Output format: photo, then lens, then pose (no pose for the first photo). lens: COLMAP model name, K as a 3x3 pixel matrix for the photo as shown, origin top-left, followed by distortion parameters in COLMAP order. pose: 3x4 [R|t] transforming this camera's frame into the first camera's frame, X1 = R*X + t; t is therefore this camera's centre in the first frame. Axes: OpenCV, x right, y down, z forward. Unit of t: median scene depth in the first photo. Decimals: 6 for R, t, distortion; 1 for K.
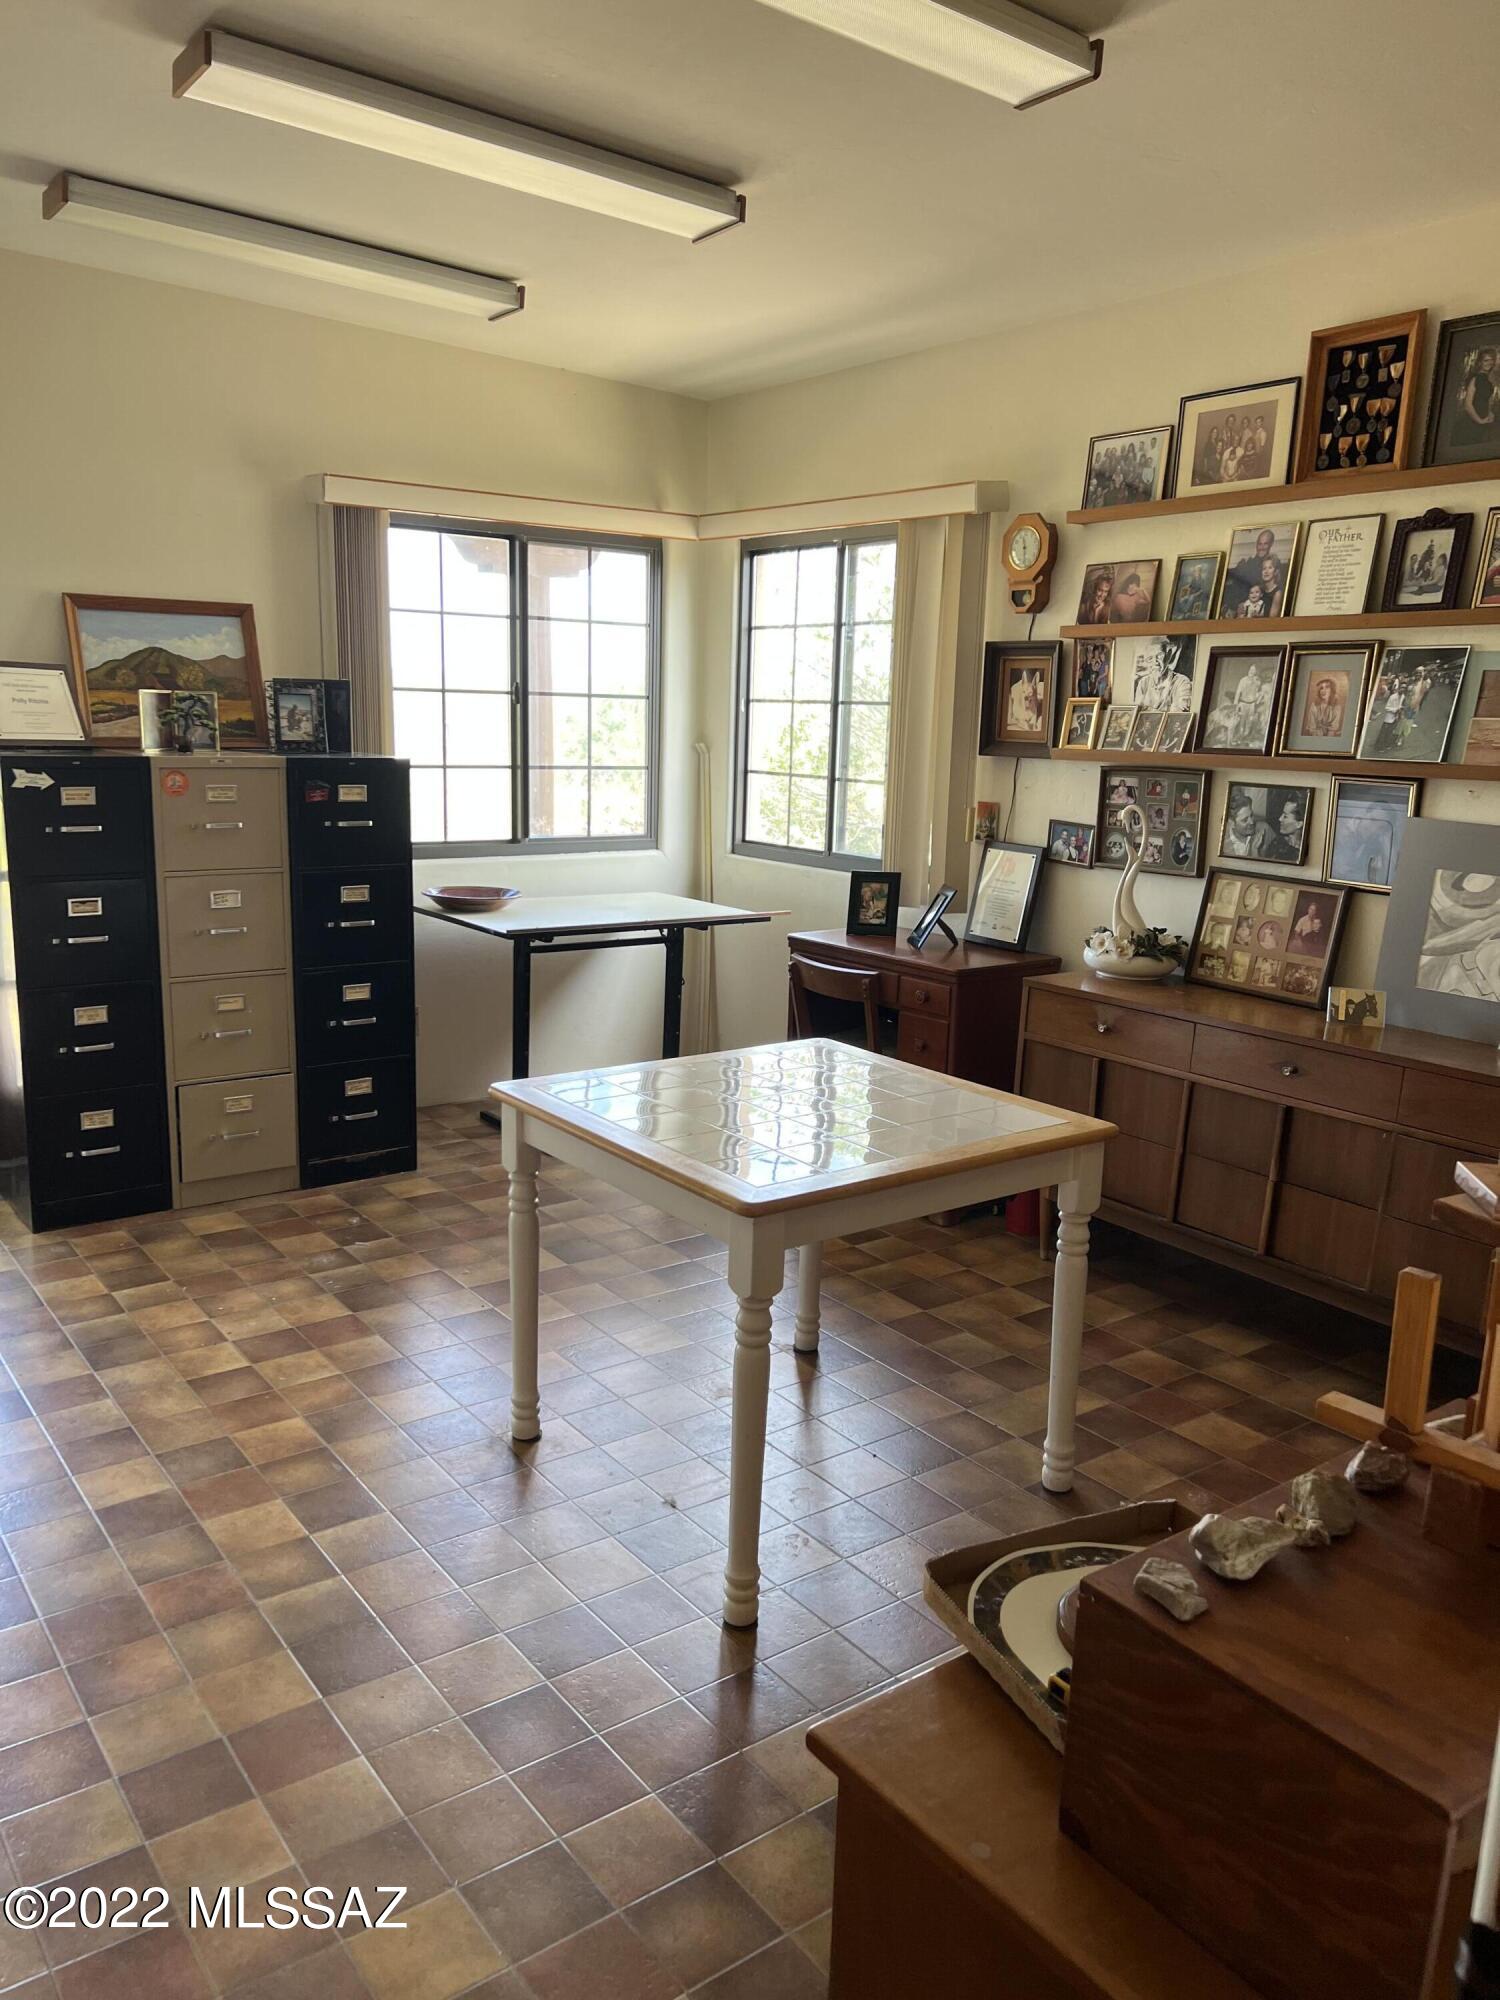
lens RADIAL K [[1510.4, 0, 751.0], [0, 1510.4, 992.4], [0, 0, 1]] dist [0.024296, -0.016961]
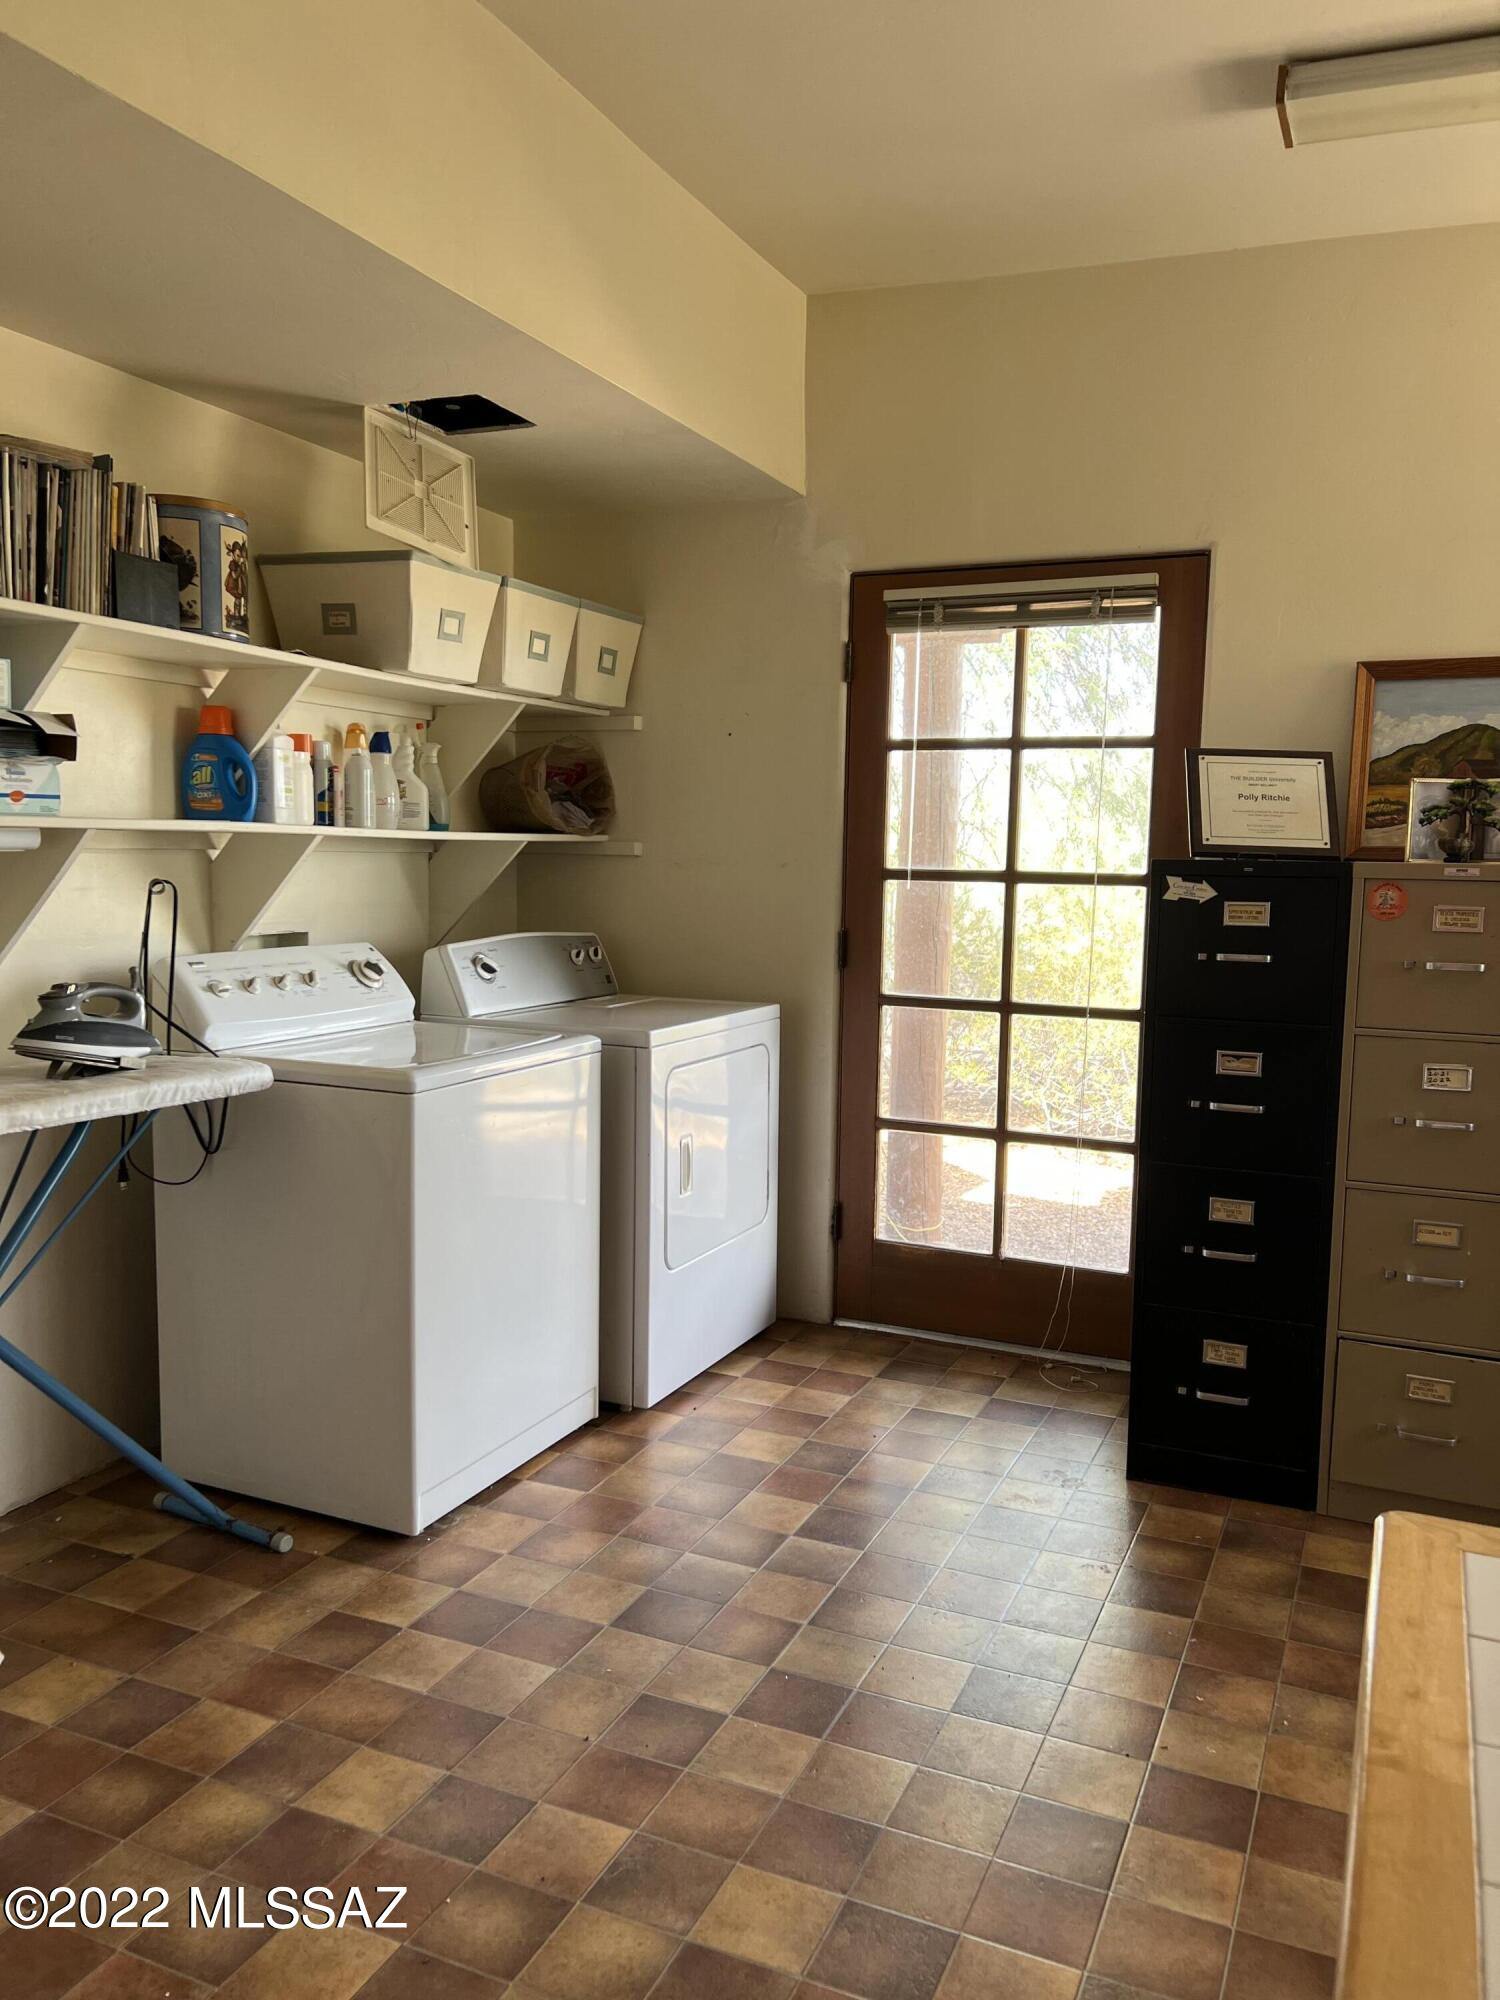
lens RADIAL K [[1510.4, 0, 753.1], [0, 1510.4, 1009.0], [0, 0, 1]] dist [0.024296, -0.016961]
pose [[0.492078, 0.073411, -0.867451, 0.076653], [-0.165559, 0.986144, -0.010461, -0.033846], [0.854664, 0.148762, 0.497413, 0.405494]]
